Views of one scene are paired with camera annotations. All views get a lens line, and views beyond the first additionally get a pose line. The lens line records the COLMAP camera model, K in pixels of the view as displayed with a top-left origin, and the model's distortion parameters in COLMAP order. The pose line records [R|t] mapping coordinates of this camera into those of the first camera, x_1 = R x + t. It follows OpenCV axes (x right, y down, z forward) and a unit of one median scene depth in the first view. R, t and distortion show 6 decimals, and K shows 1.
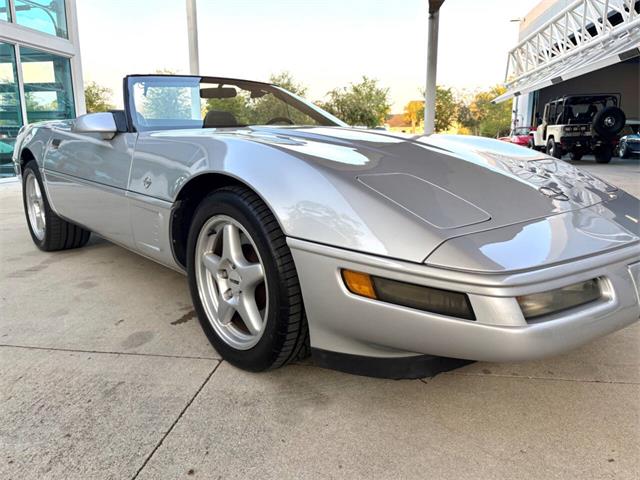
lens RADIAL K [[487.6, 0, 320.0], [0, 487.6, 240.0], [0, 0, 1]] dist [0.010425, -0.006339]
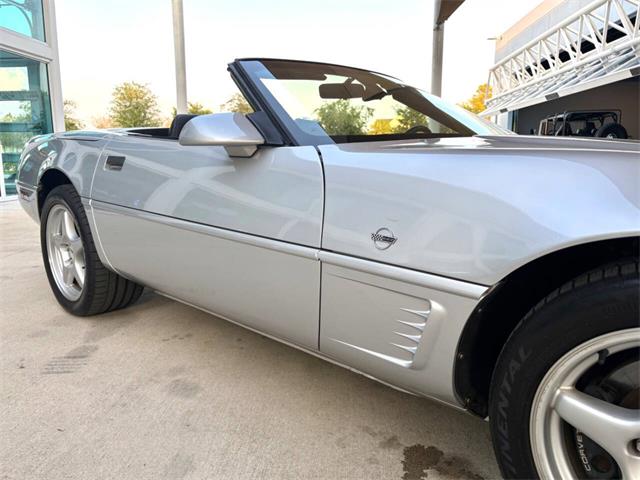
lens RADIAL K [[482.6, 0, 316.6], [0, 482.6, 242.1], [0, 0, 1]] dist [0.075636, -0.086222]
pose [[0.997407, -0.009688, 0.071315, -0.510893], [0.011702, 0.999543, -0.027886, -0.109738], [-0.071012, 0.028649, 0.997064, 0.526010]]
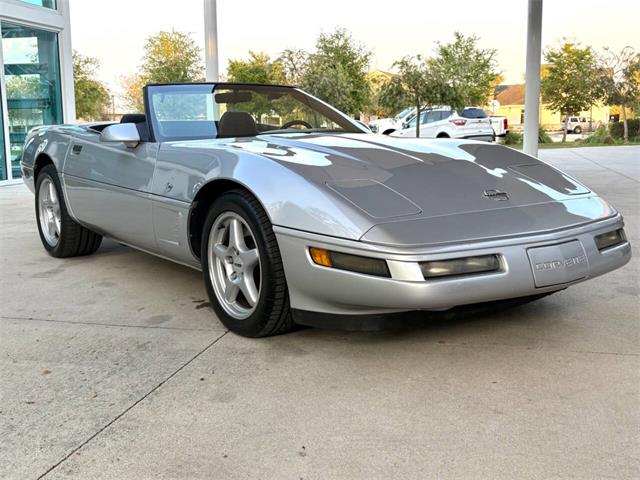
lens RADIAL K [[747.4, 0, 320.0], [0, 747.4, 240.0], [0, 0, 1]] dist [0.128206, -0.371084]
pose [[0.994591, 0.005787, -0.103711, 0.217150], [-0.010938, 0.998731, -0.049171, 0.105102], [0.103295, 0.050039, 0.993391, -0.832385]]
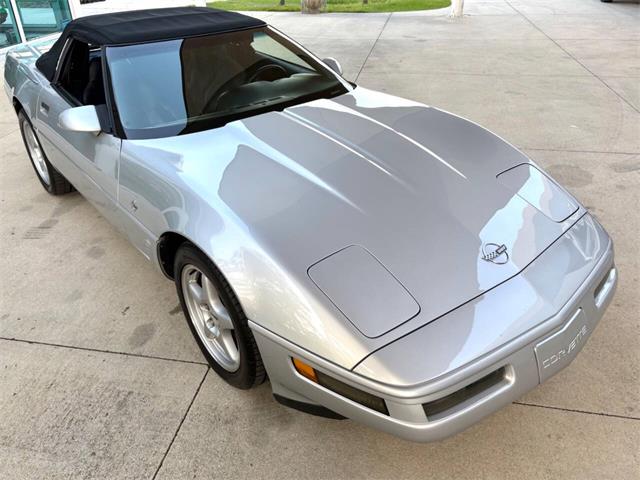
lens RADIAL K [[507.2, 0, 319.8], [0, 507.2, 232.9], [0, 0, 1]] dist [0.006433, 0.007774]
pose [[0.998886, 0.011134, -0.045856, 0.122747], [0.004150, 0.947272, 0.320403, -0.462841], [0.047005, -0.320236, 0.946171, -0.076592]]
